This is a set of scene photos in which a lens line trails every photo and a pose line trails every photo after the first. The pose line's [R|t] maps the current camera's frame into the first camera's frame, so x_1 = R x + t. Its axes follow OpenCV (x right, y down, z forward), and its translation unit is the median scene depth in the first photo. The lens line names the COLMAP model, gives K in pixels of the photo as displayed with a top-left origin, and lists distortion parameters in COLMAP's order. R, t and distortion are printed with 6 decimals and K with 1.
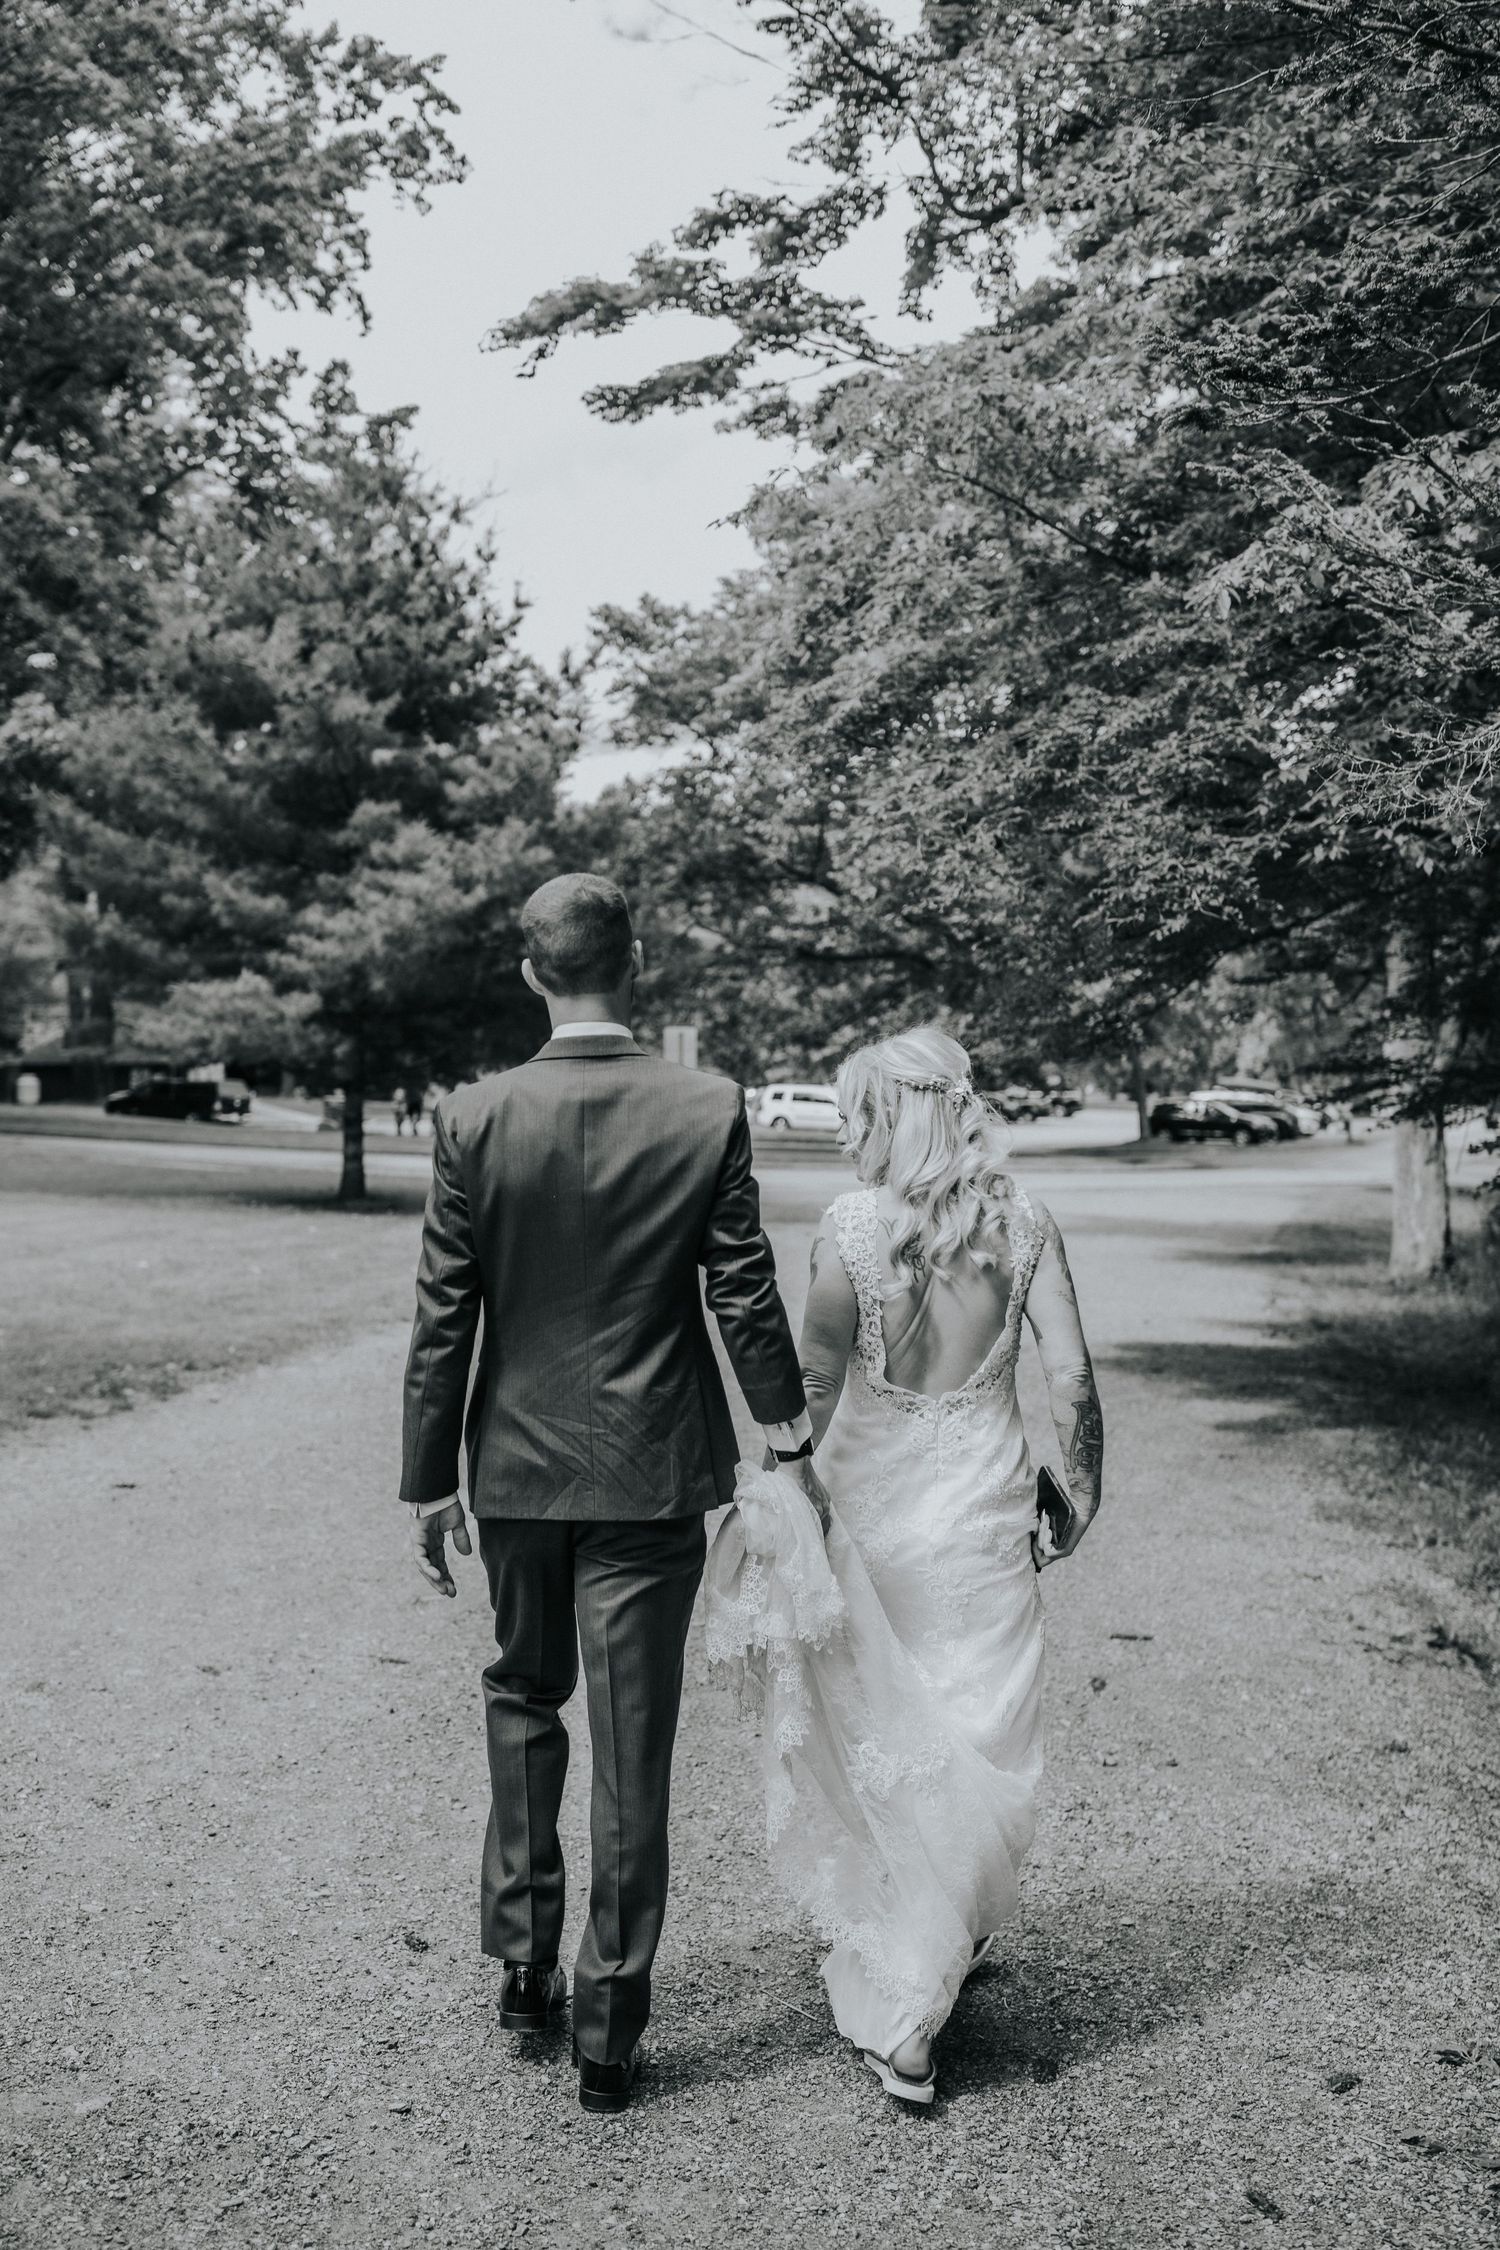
lens RADIAL K [[2681.6, 0, 783.5], [0, 2681.6, 1125.8], [0, 0, 1]] dist [0.009866, 0.005440]
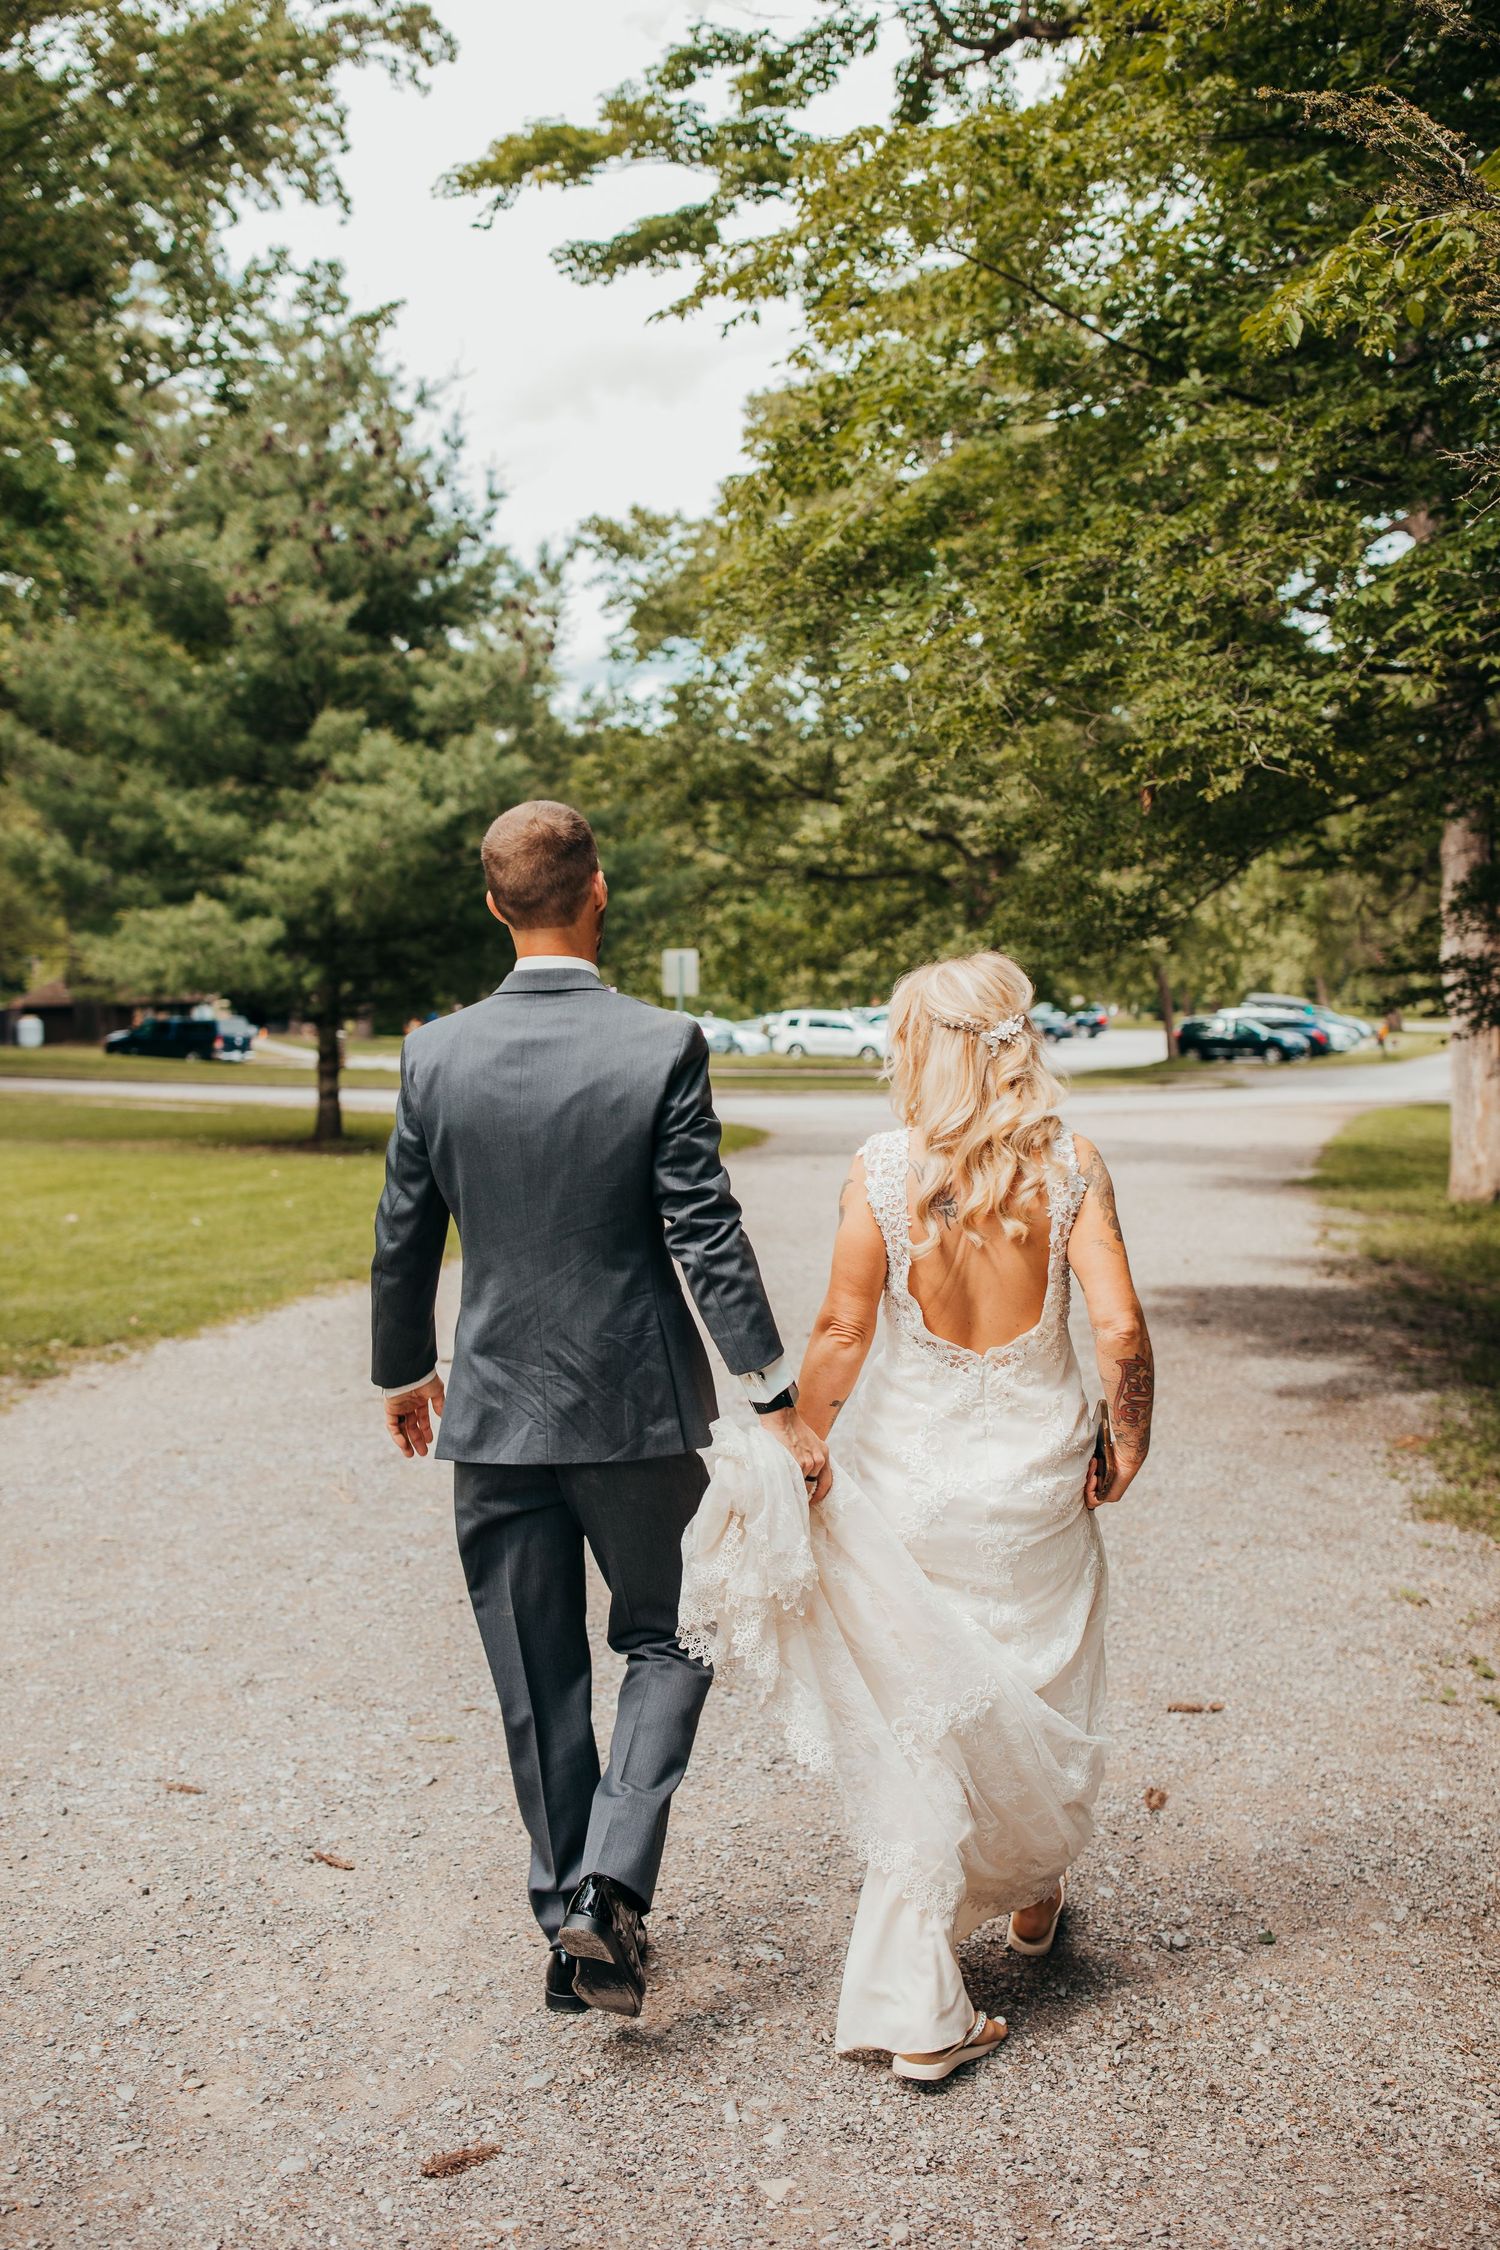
lens RADIAL K [[2468.1, 0, 748.7], [0, 2468.1, 1154.1], [0, 0, 1]] dist [0.018196, -0.017904]
pose [[0.999292, -0.019359, -0.032246, 0.014023], [0.020613, 0.999026, 0.039016, 0.001869], [0.031459, -0.039653, 0.998718, 0.146793]]
